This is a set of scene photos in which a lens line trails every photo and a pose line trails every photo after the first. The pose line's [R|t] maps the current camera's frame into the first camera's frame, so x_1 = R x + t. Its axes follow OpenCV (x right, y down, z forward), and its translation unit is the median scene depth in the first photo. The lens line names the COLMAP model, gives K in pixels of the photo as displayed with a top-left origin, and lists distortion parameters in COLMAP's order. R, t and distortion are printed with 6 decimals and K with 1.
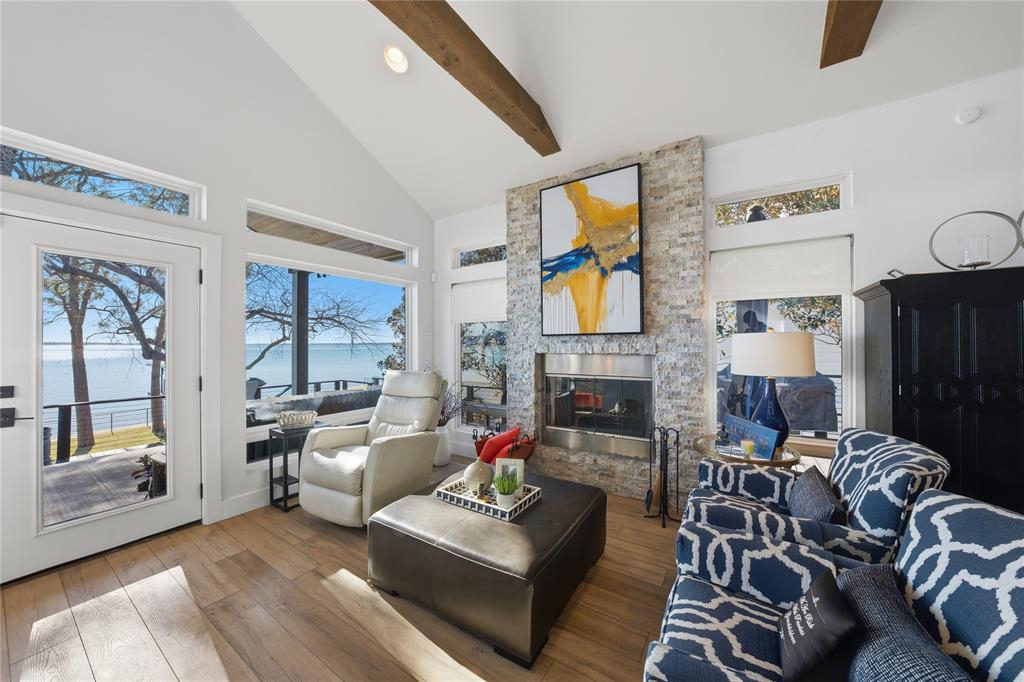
lens RADIAL K [[358.5, 0, 517.2], [0, 358.5, 343.9], [0, 0, 1]] dist [-0.018651, 0.002250]
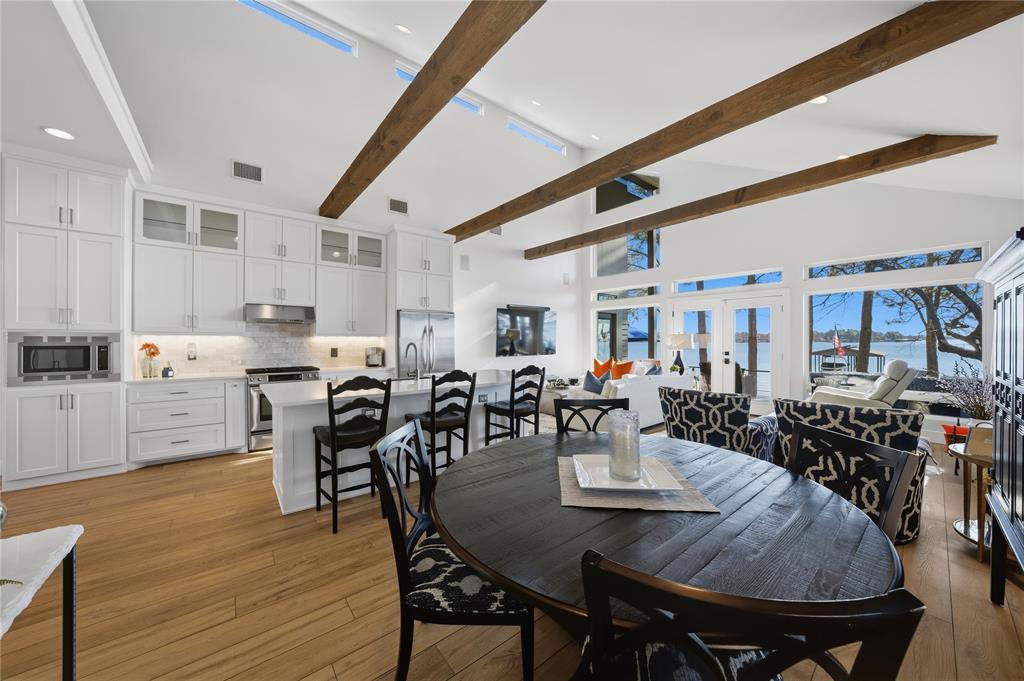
lens RADIAL K [[358.5, 0, 514.6], [0, 358.5, 342.3], [0, 0, 1]] dist [-0.018651, 0.002250]
pose [[-0.303044, 0.008806, -0.952936, 1.411152], [0.003559, 0.999961, 0.008108, -0.001837], [0.952970, -0.000934, -0.303064, 0.056279]]
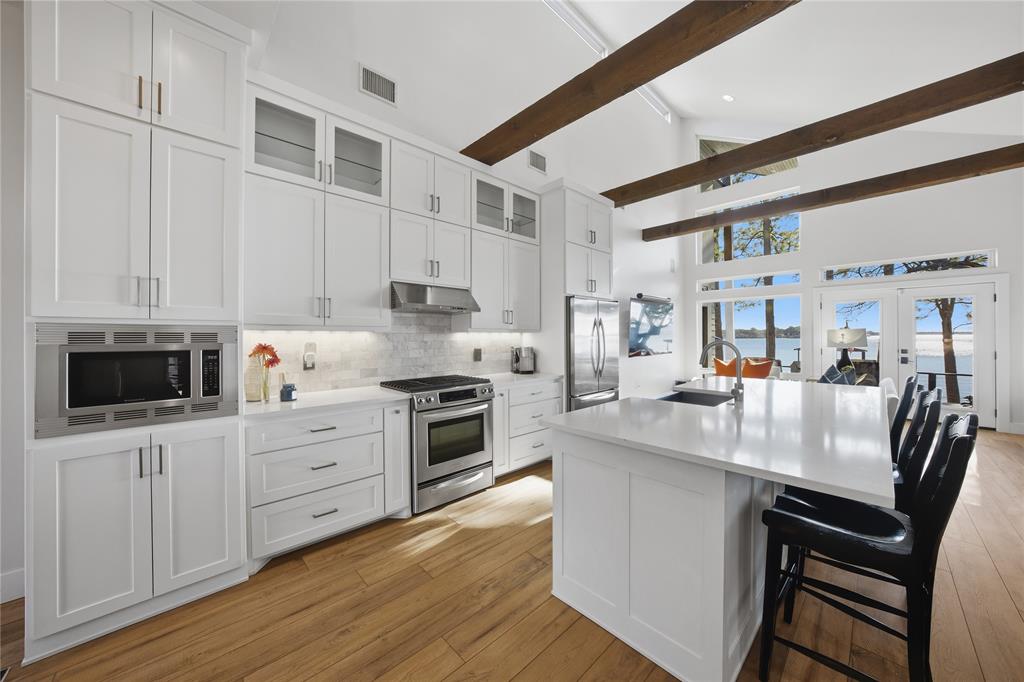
lens RADIAL K [[358.5, 0, 507.6], [0, 358.5, 337.7], [0, 0, 1]] dist [-0.018651, 0.002250]
pose [[-0.232357, 0.005542, -0.972615, 1.216049], [0.007380, 0.999965, 0.003935, -0.005343], [0.972603, -0.006263, -0.232389, -0.876458]]
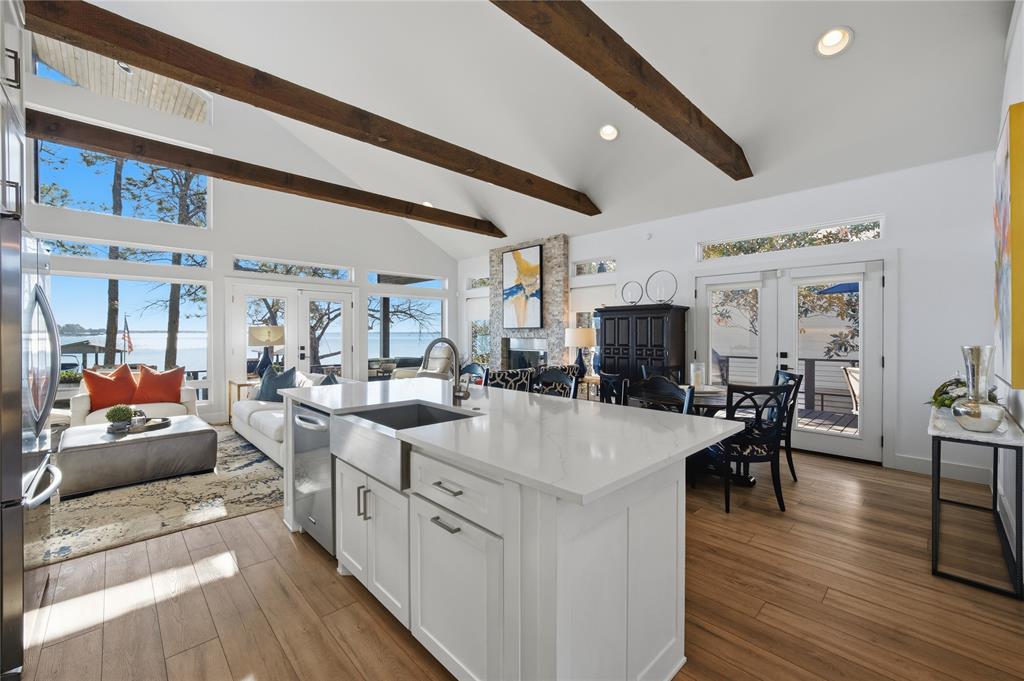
lens RADIAL K [[414.2, 0, 514.3], [0, 414.2, 336.6], [0, 0, 1]] dist [-0.002218, -0.000205]
pose [[0.974969, 0.003956, -0.222305, 0.684361], [-0.001671, 0.999944, 0.010467, -0.004357], [0.222334, -0.009834, 0.974921, -1.275158]]
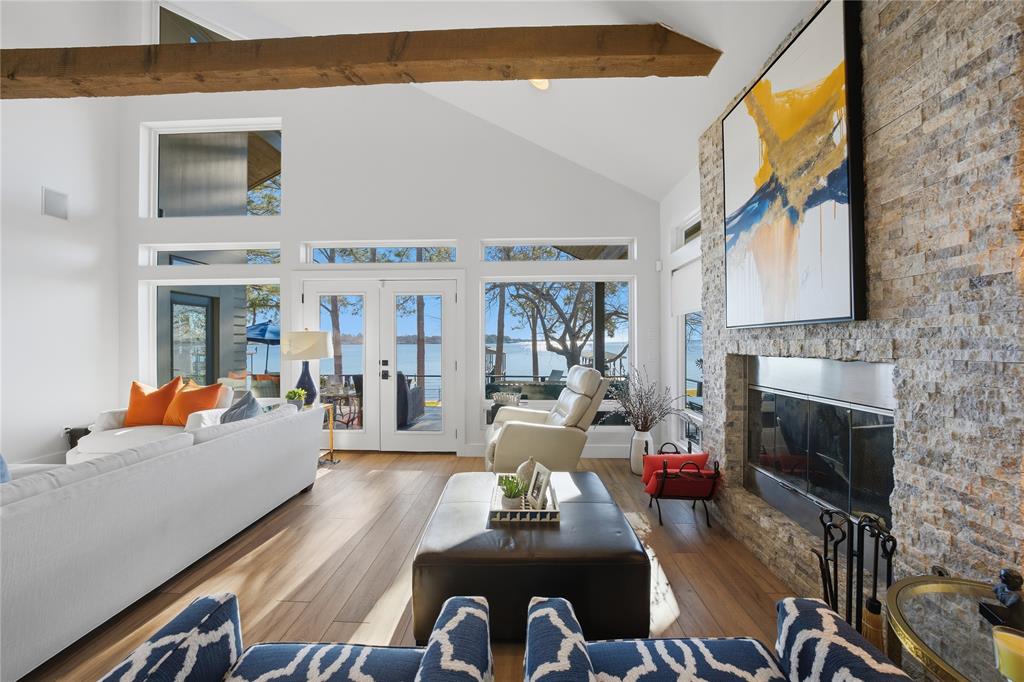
lens RADIAL K [[358.5, 0, 513.5], [0, 358.5, 341.5], [0, 0, 1]] dist [-0.018651, 0.002250]
pose [[0.515723, 0.001557, -0.856754, 0.491500], [0.001496, 0.999995, 0.002718, -0.000289], [0.856754, -0.002683, 0.515719, 0.319244]]
